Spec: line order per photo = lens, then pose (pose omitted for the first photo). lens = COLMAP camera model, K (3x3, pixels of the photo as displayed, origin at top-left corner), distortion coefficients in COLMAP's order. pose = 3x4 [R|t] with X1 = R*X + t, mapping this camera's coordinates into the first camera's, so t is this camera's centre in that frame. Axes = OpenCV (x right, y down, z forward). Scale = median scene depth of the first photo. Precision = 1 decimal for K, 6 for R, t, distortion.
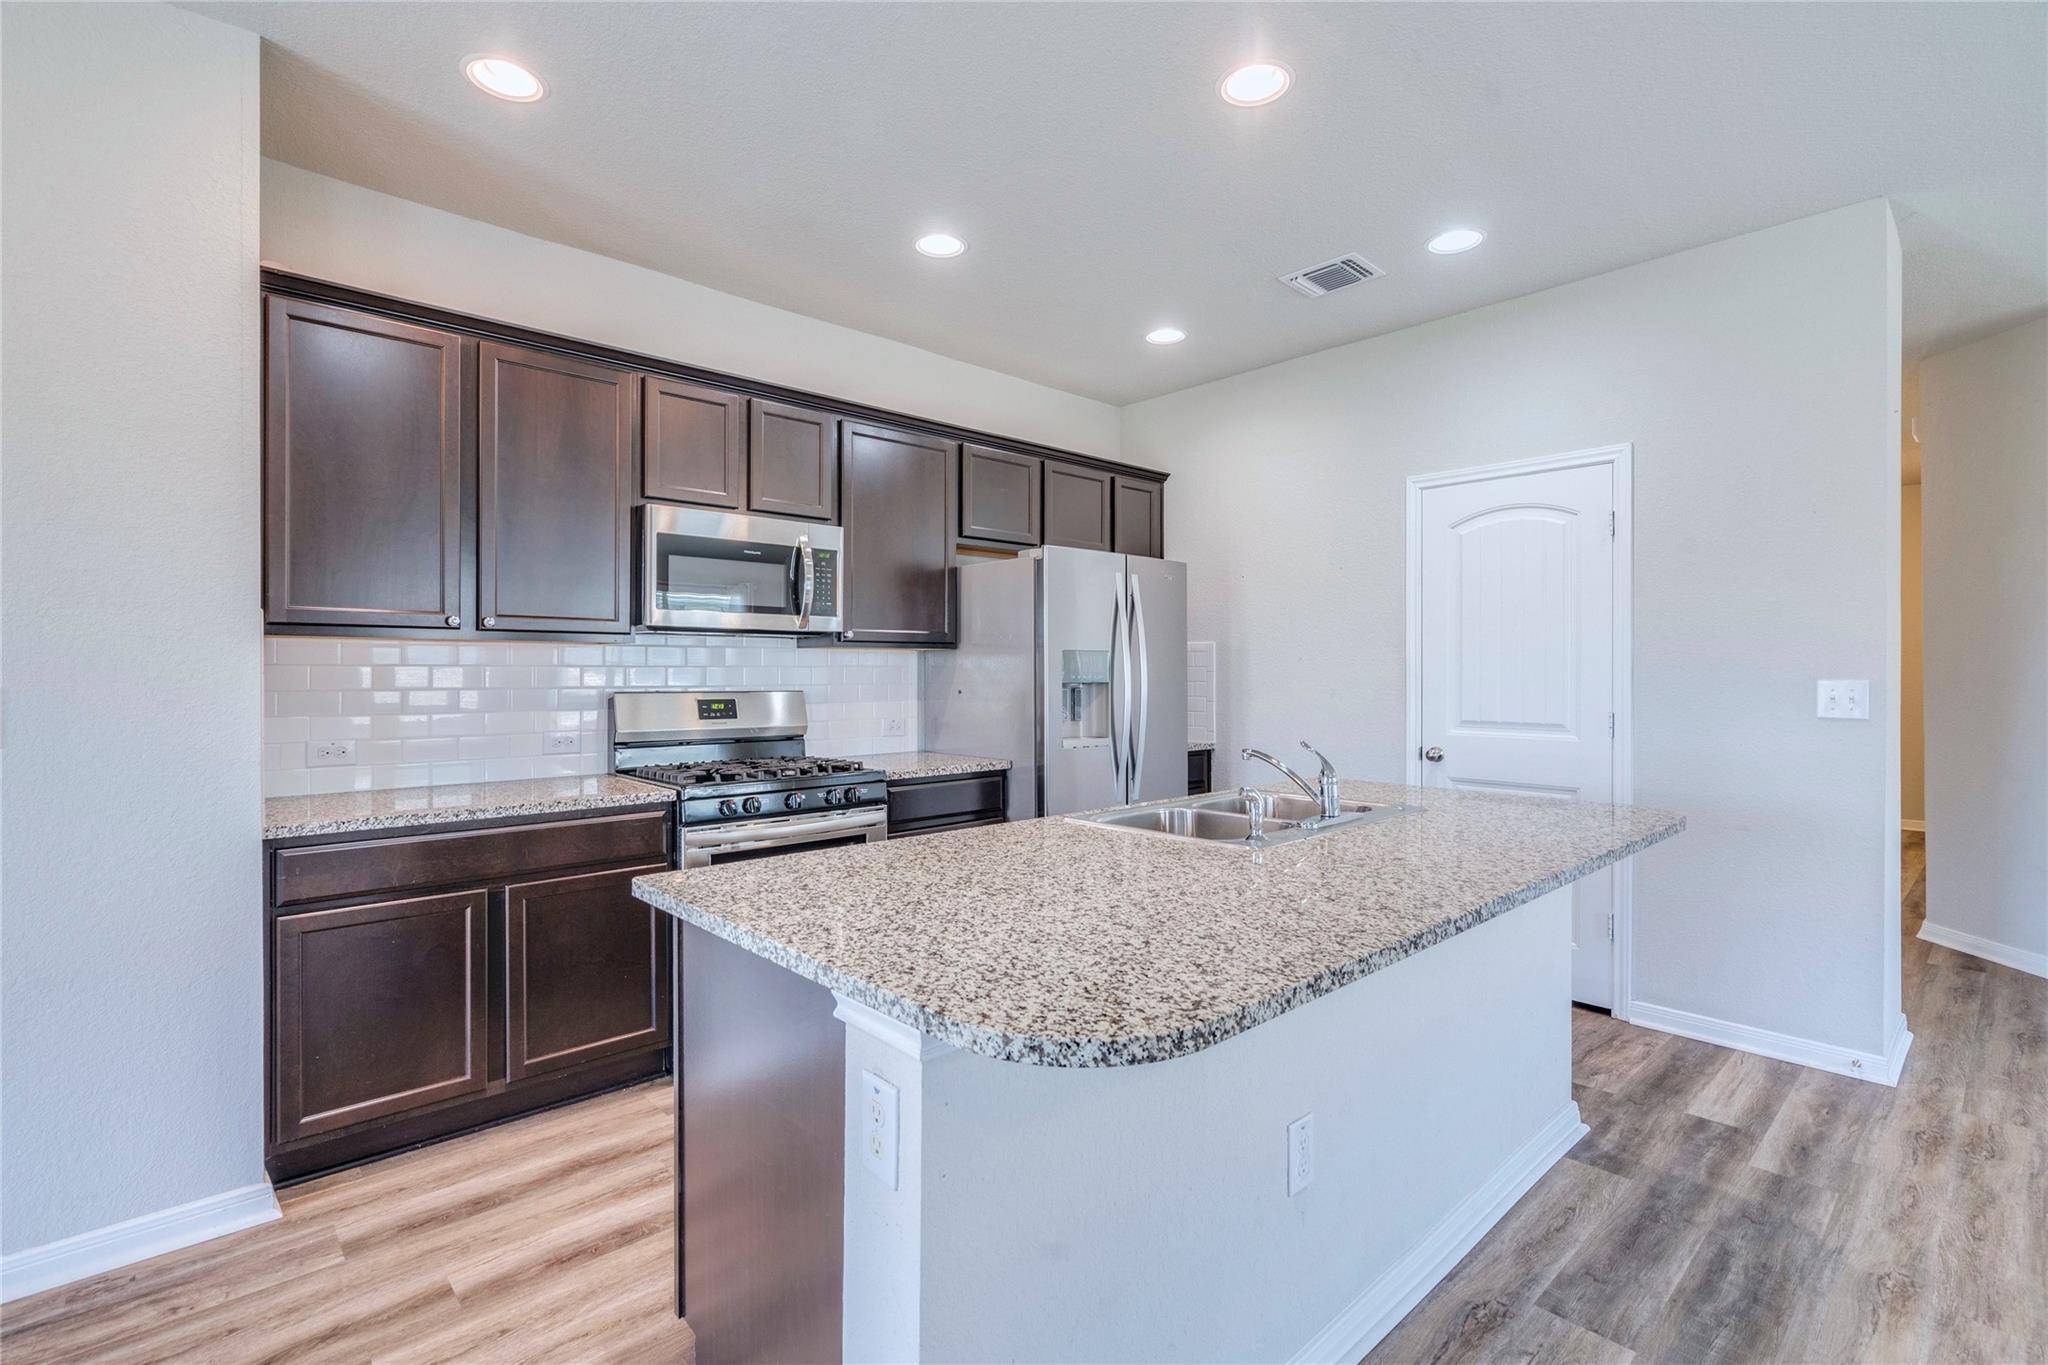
lens RADIAL K [[945.0, 0, 1012.3], [0, 945.0, 669.3], [0, 0, 1]] dist [-0.000927, 0.000346]
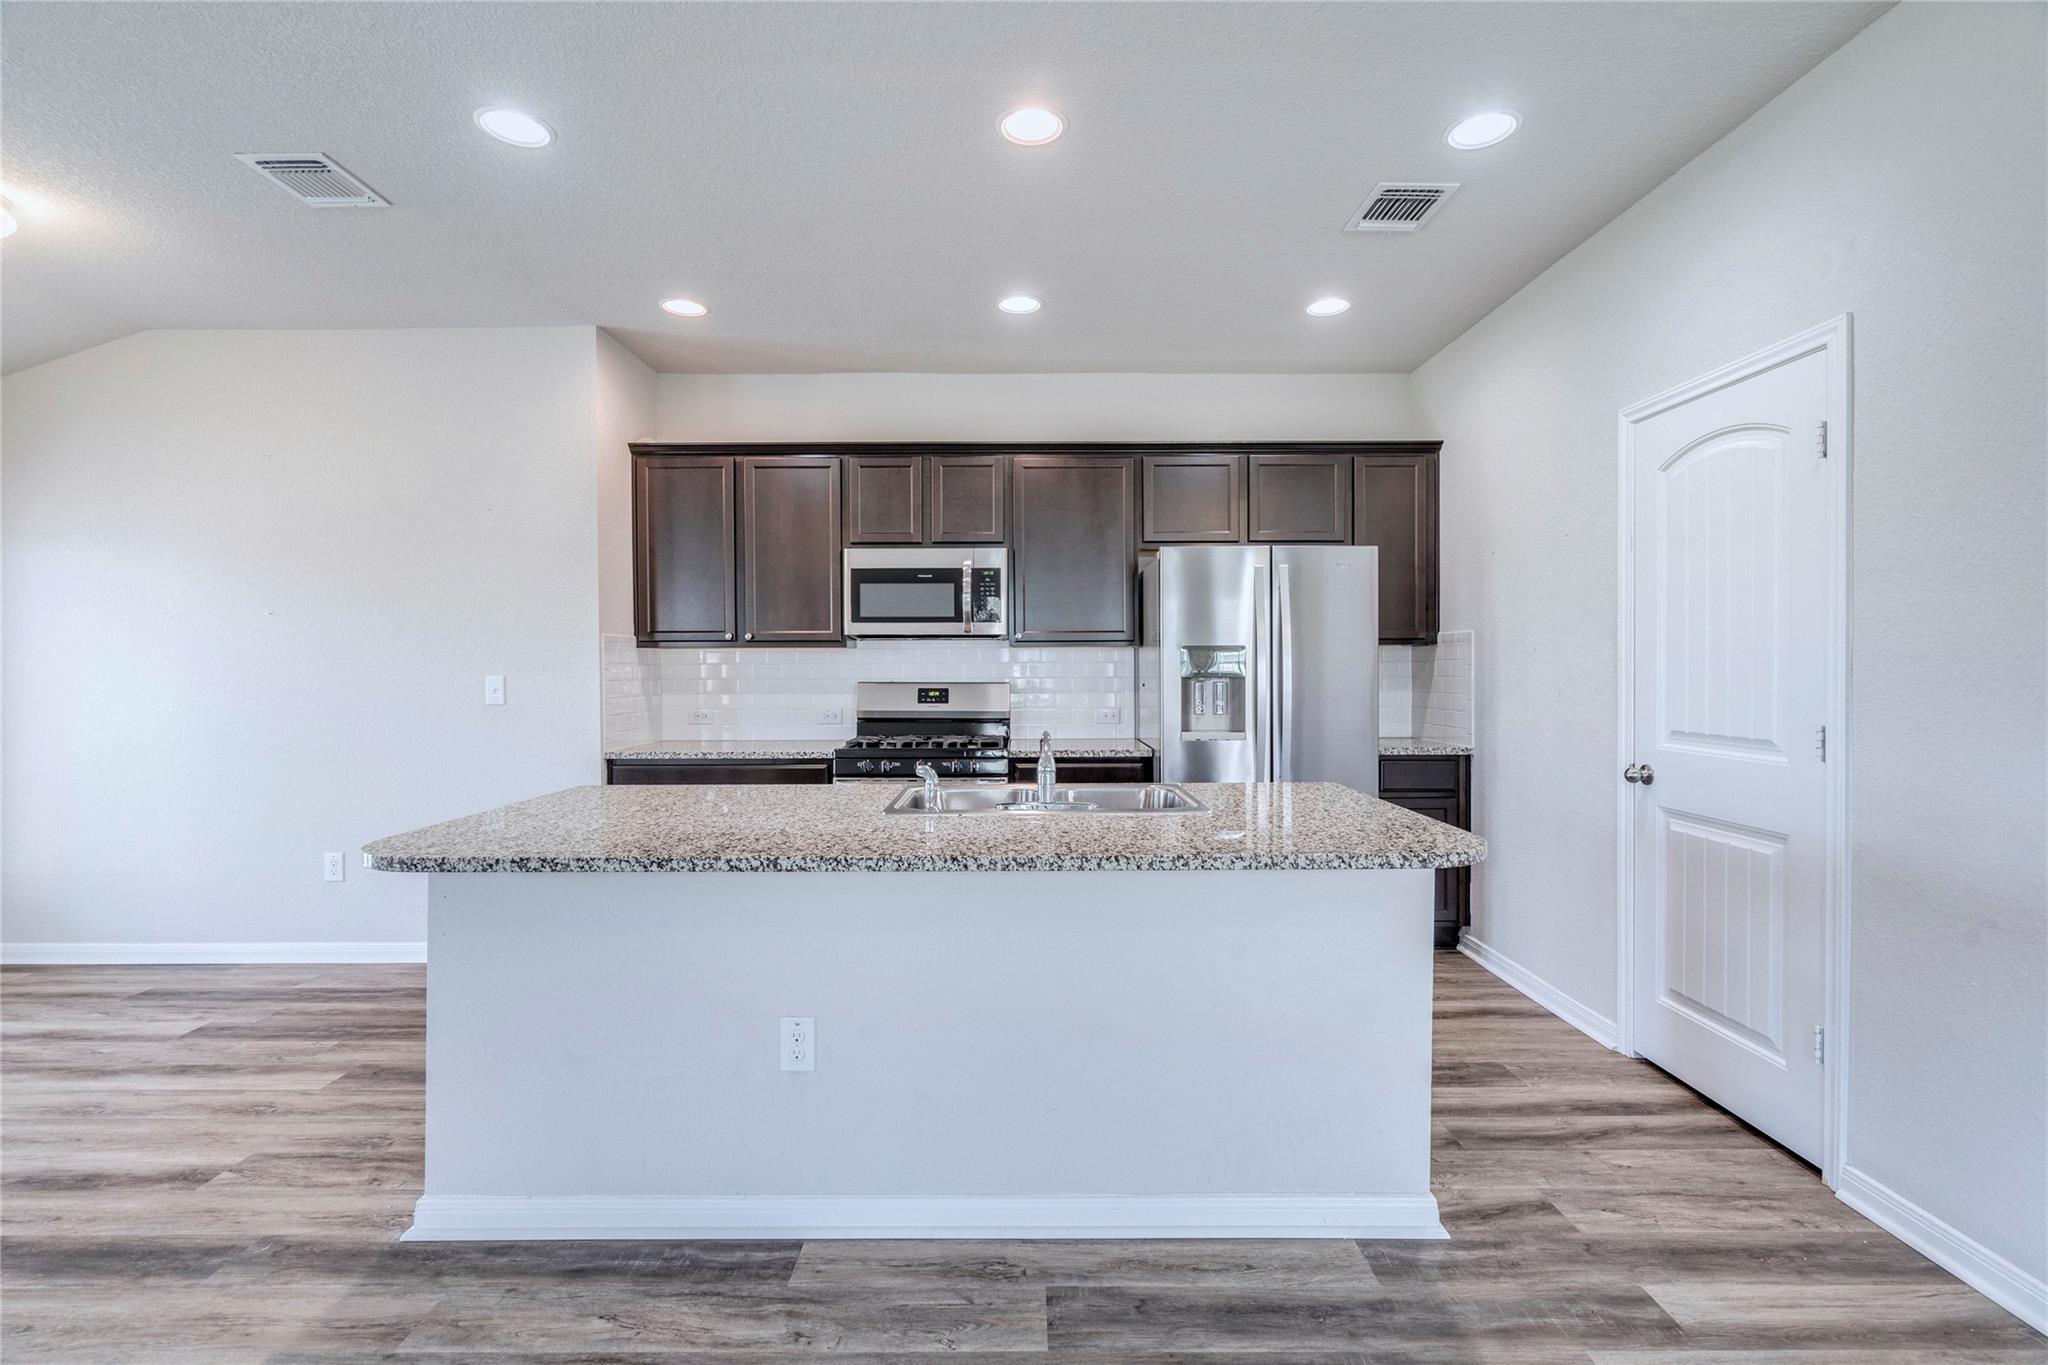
lens RADIAL K [[922.1, 0, 1014.0], [0, 922.1, 674.5], [0, 0, 1]] dist [-0.002055, 0.000564]
pose [[0.734867, 0.002923, -0.678205, 0.662456], [0.004851, 0.999942, 0.009566, 0.001004], [0.678194, -0.010320, 0.734811, 0.139205]]
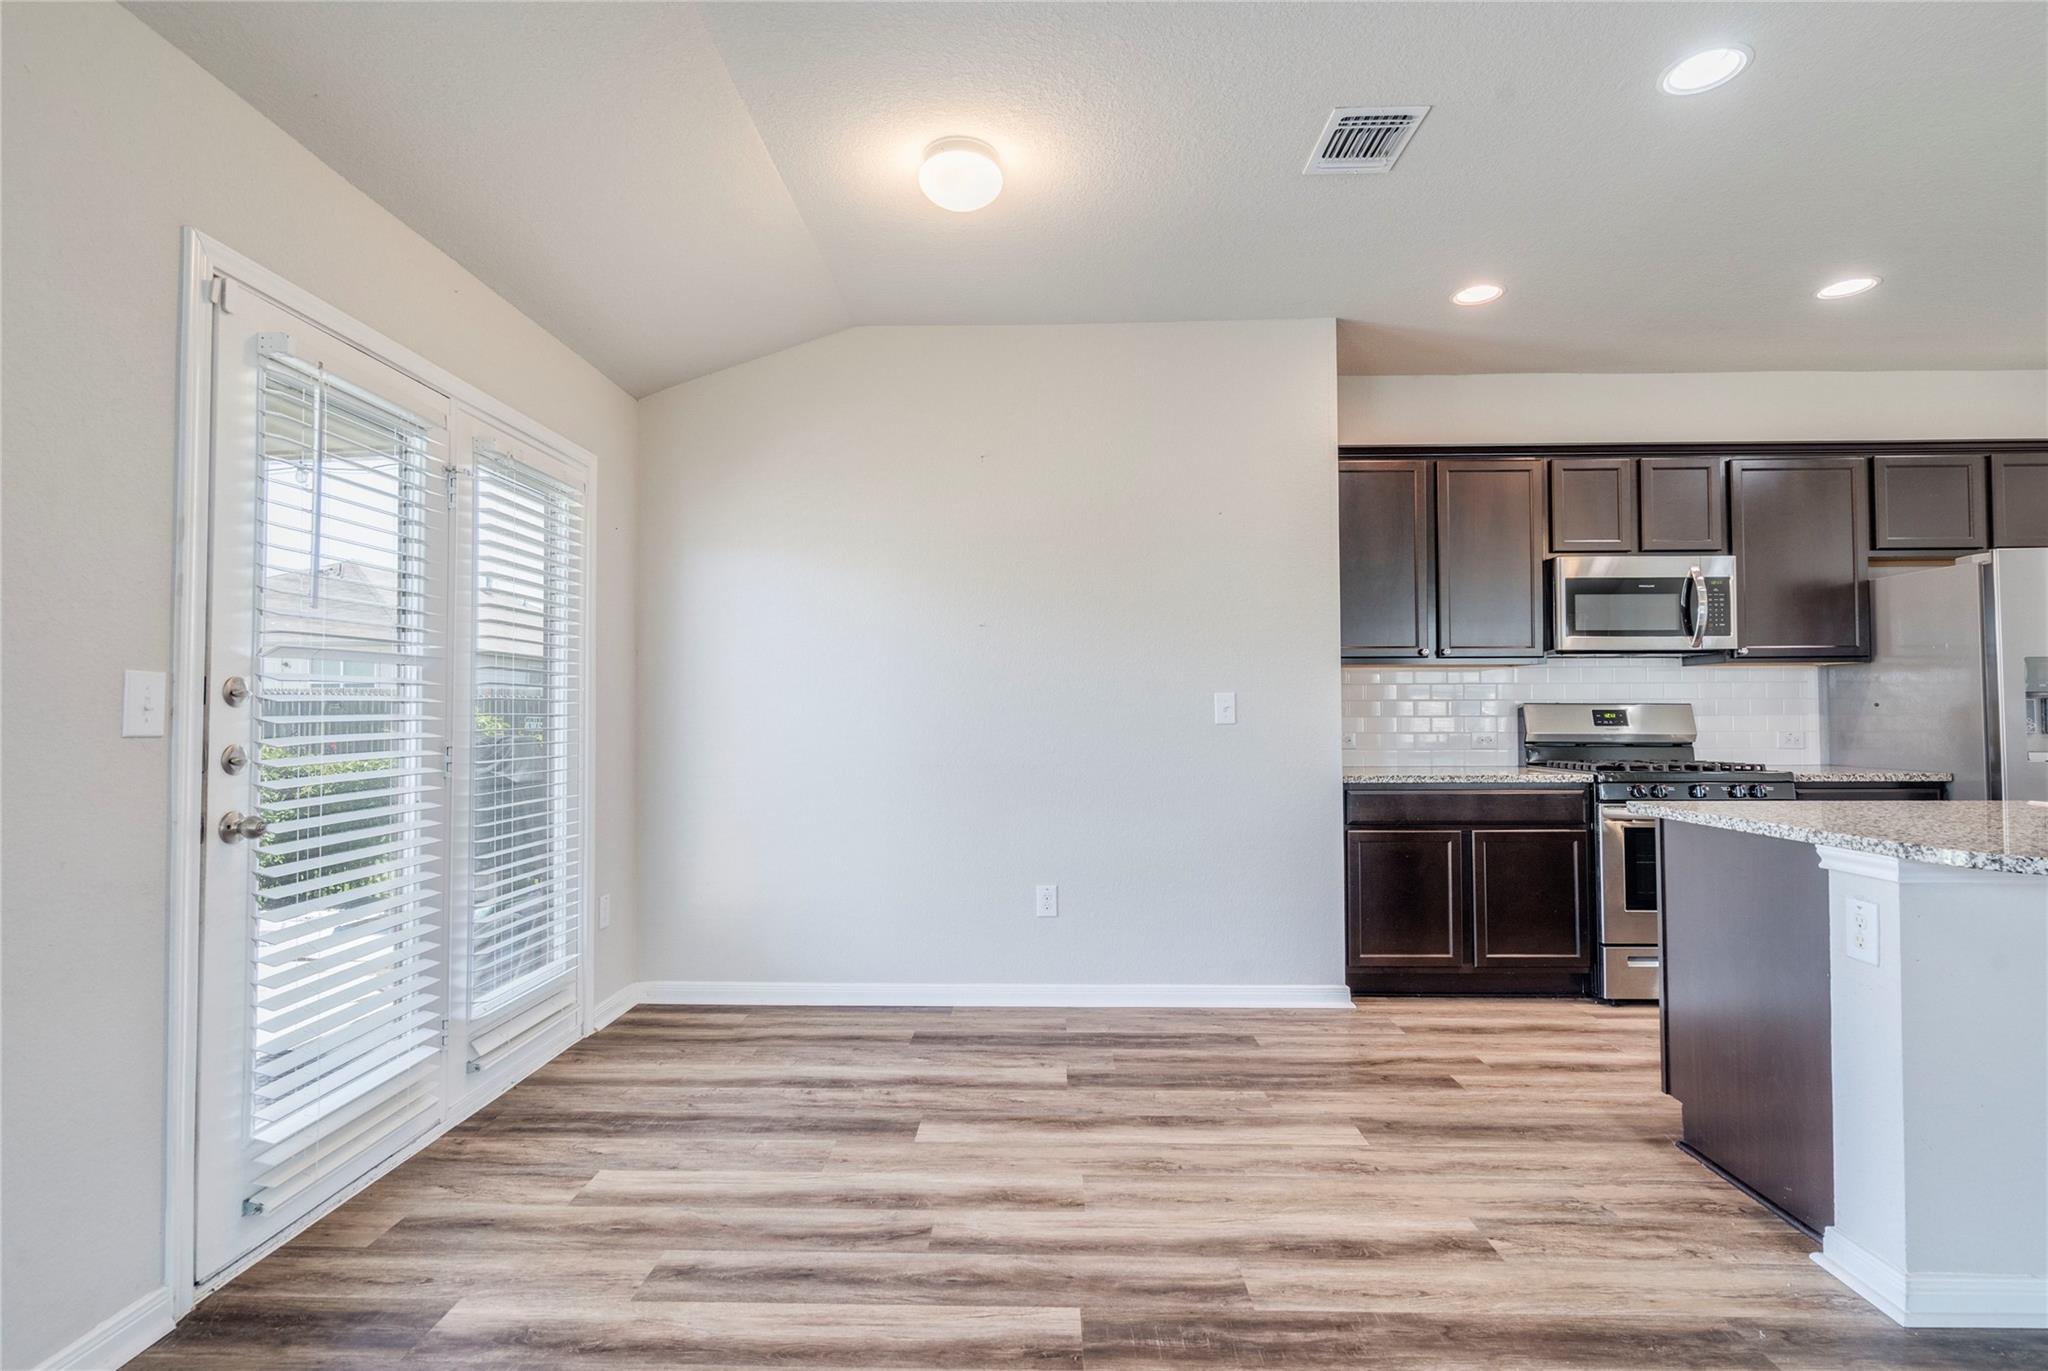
lens RADIAL K [[947.1, 0, 1016.1], [0, 947.1, 688.7], [0, 0, 1]] dist [-0.000973, 0.000199]
pose [[0.717665, -0.021735, -0.696049, -0.013896], [0.005192, 0.999652, -0.025862, 0.033171], [0.696369, 0.014947, 0.717528, -0.411679]]
